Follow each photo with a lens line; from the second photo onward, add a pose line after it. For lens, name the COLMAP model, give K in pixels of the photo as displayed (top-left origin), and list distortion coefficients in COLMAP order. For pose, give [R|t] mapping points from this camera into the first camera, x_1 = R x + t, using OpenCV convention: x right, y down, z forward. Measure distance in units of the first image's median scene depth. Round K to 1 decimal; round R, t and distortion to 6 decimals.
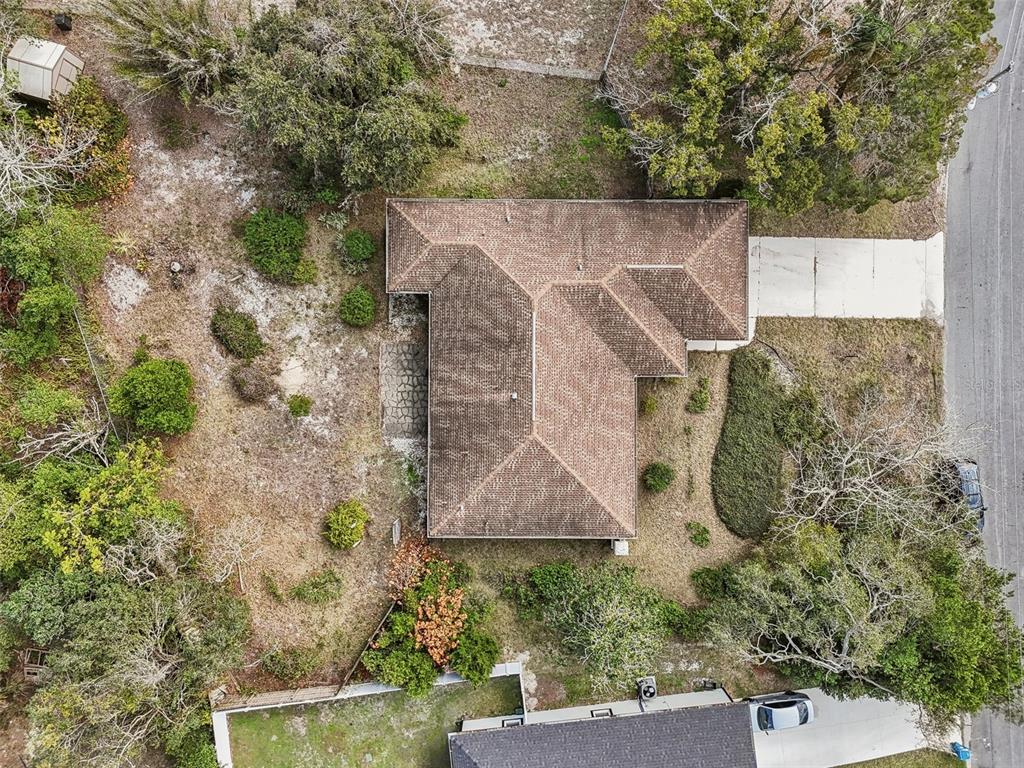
lens RADIAL K [[764.3, 0, 512.0], [0, 764.3, 384.0], [0, 0, 1]] dist [0.080558, -0.084169]
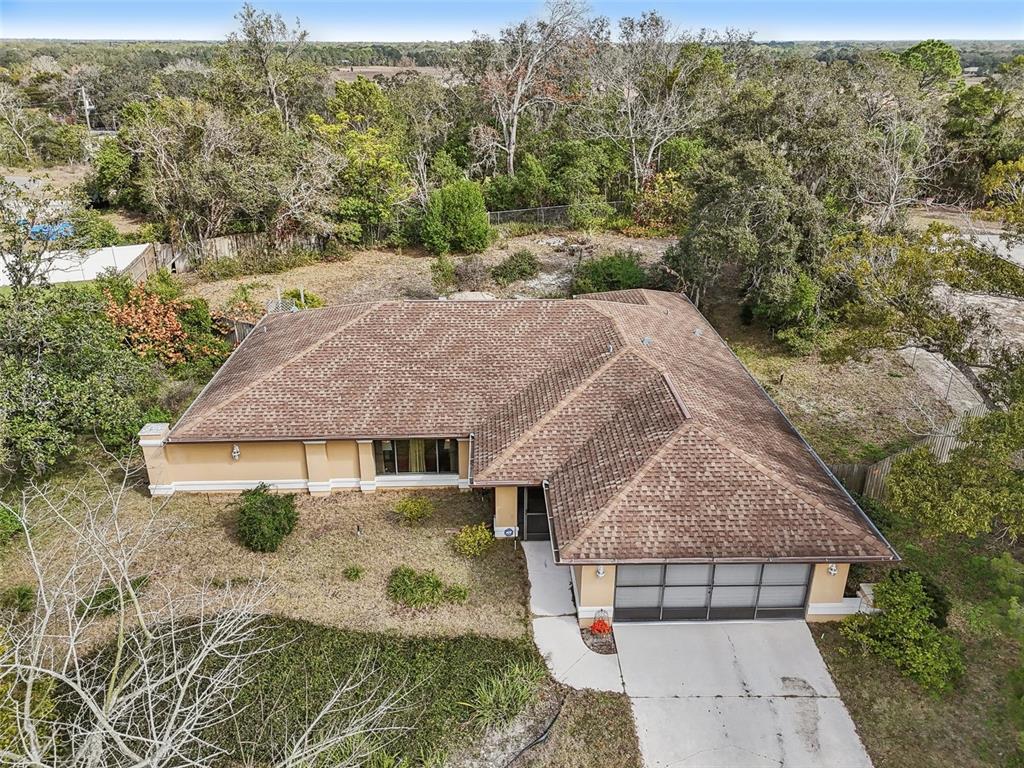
lens RADIAL K [[764.3, 0, 512.0], [0, 764.3, 384.0], [0, 0, 1]] dist [0.080558, -0.084169]
pose [[0.041306, 0.403312, -0.914130, 0.606584], [-0.998942, 0.035191, -0.029612, -0.024900], [0.020227, 0.914386, 0.404339, 0.708941]]
